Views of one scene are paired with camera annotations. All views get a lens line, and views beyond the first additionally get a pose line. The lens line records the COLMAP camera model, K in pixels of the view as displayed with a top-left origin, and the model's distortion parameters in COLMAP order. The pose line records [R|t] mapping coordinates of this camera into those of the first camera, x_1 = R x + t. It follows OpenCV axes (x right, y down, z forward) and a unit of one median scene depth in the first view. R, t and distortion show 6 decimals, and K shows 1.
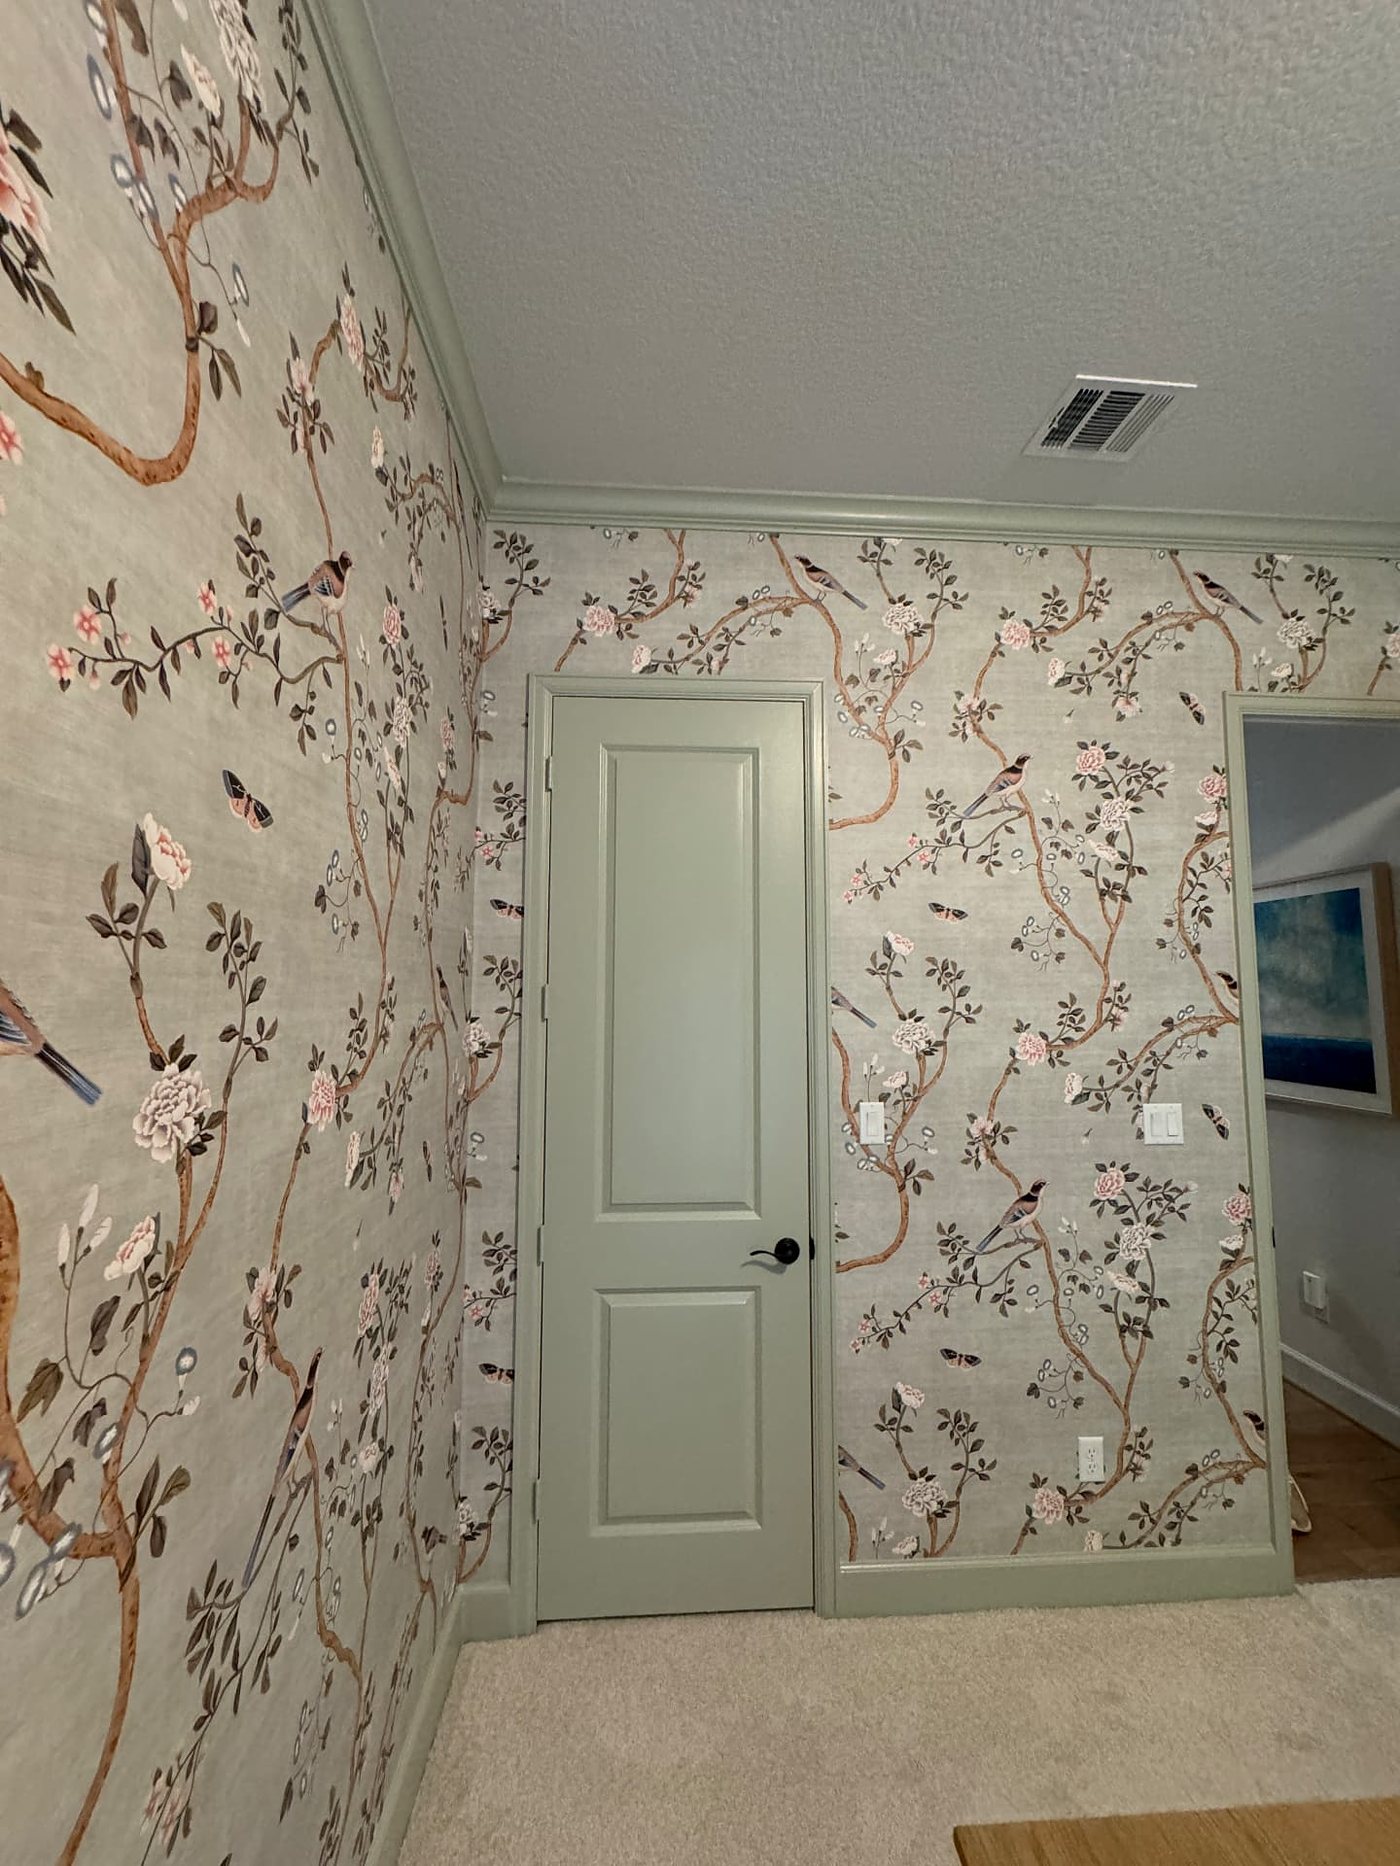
lens RADIAL K [[755.6, 0, 701.0], [0, 755.6, 934.6], [0, 0, 1]] dist [-0.003139, 0.001248]
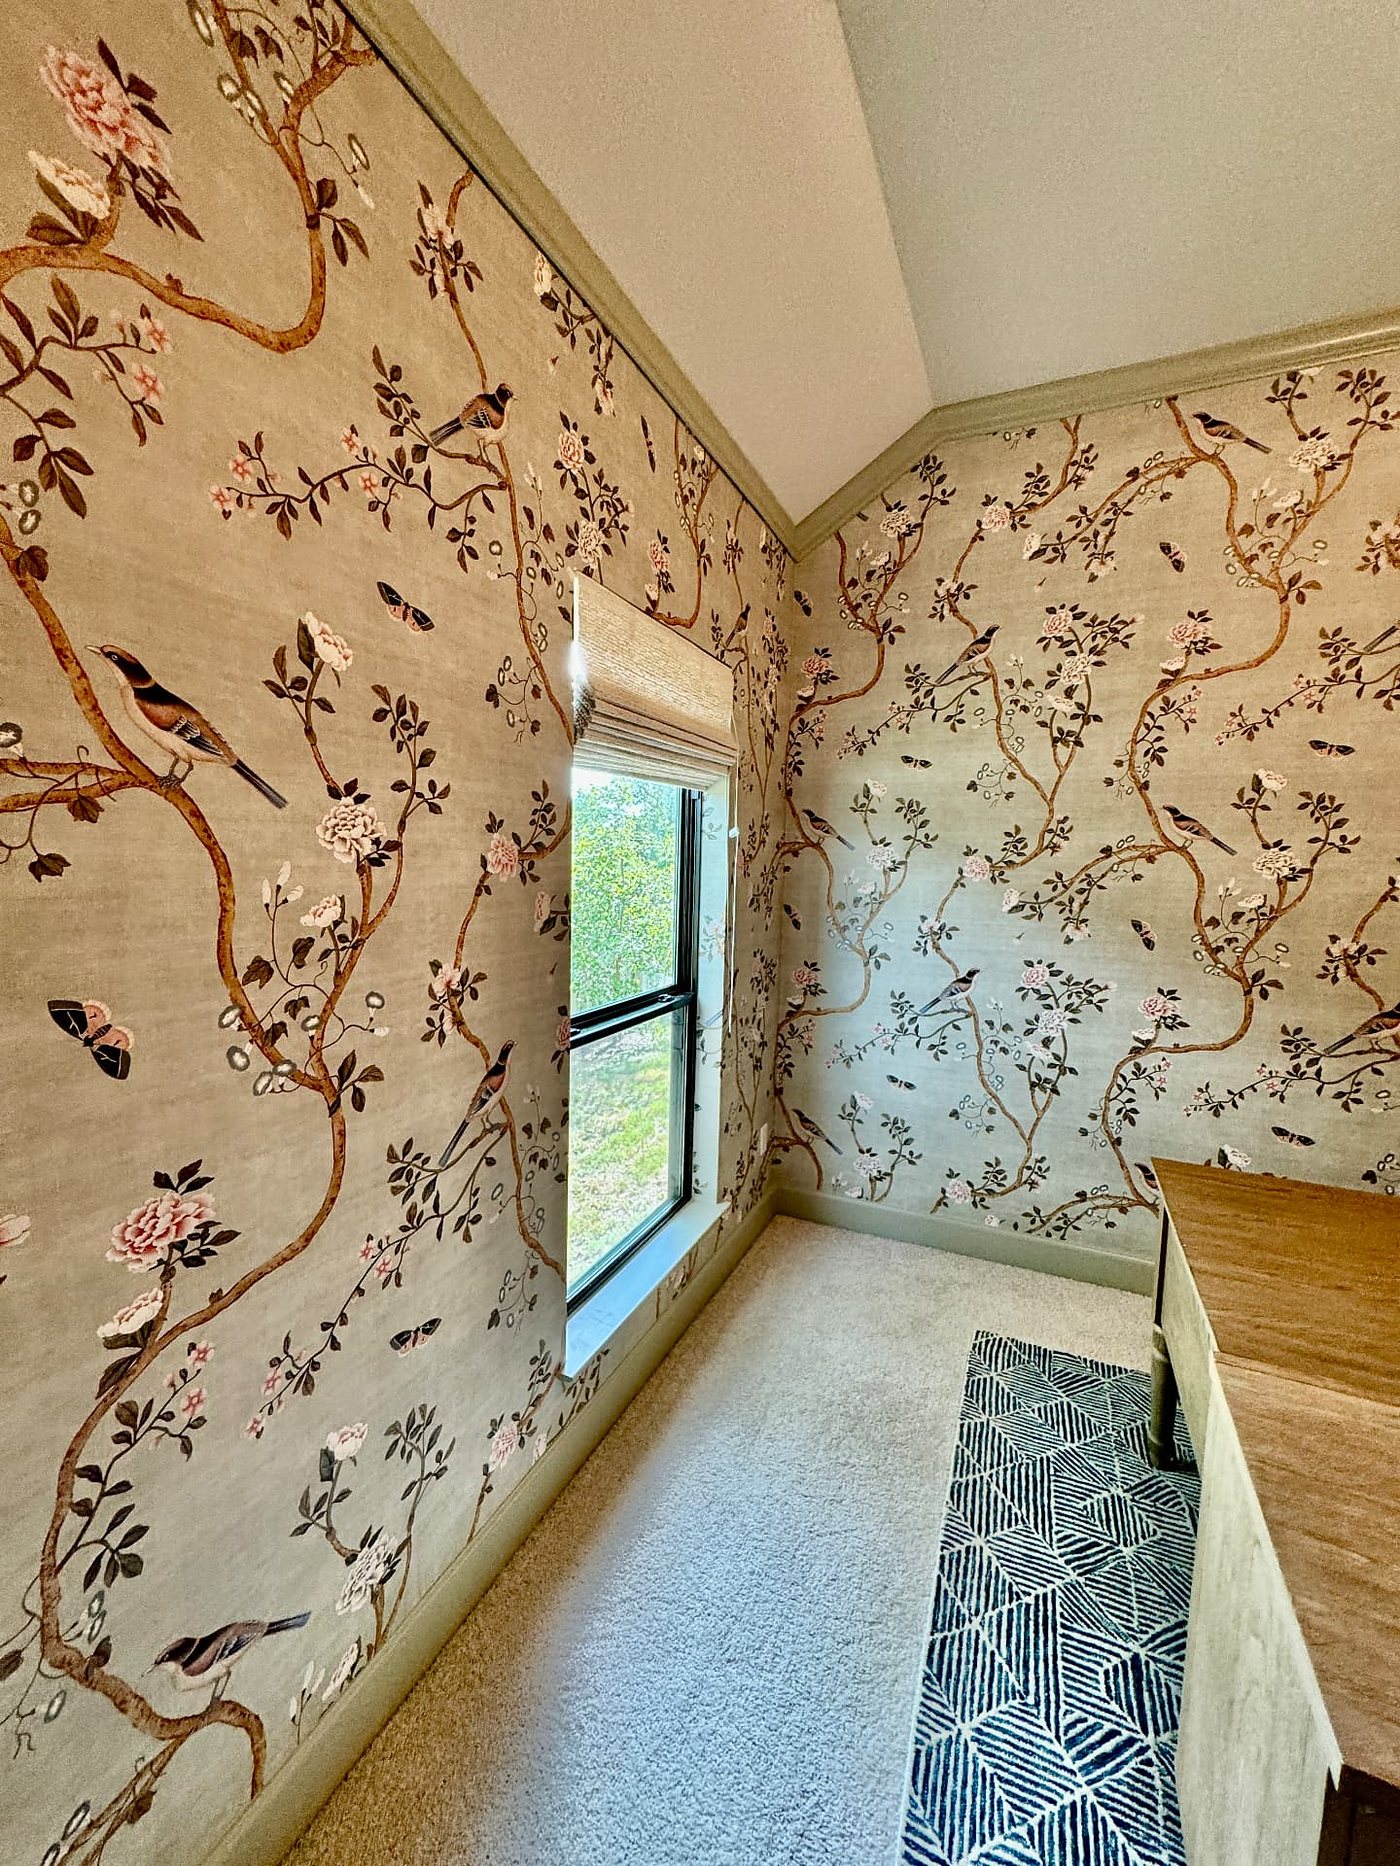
lens RADIAL K [[755.6, 0, 692.8], [0, 755.6, 932.1], [0, 0, 1]] dist [-0.003139, 0.001248]
pose [[0.885177, 0.061894, -0.461120, 0.533752], [0.017346, 0.986032, 0.165648, 0.188710], [0.464931, -0.154626, 0.871739, 0.010338]]
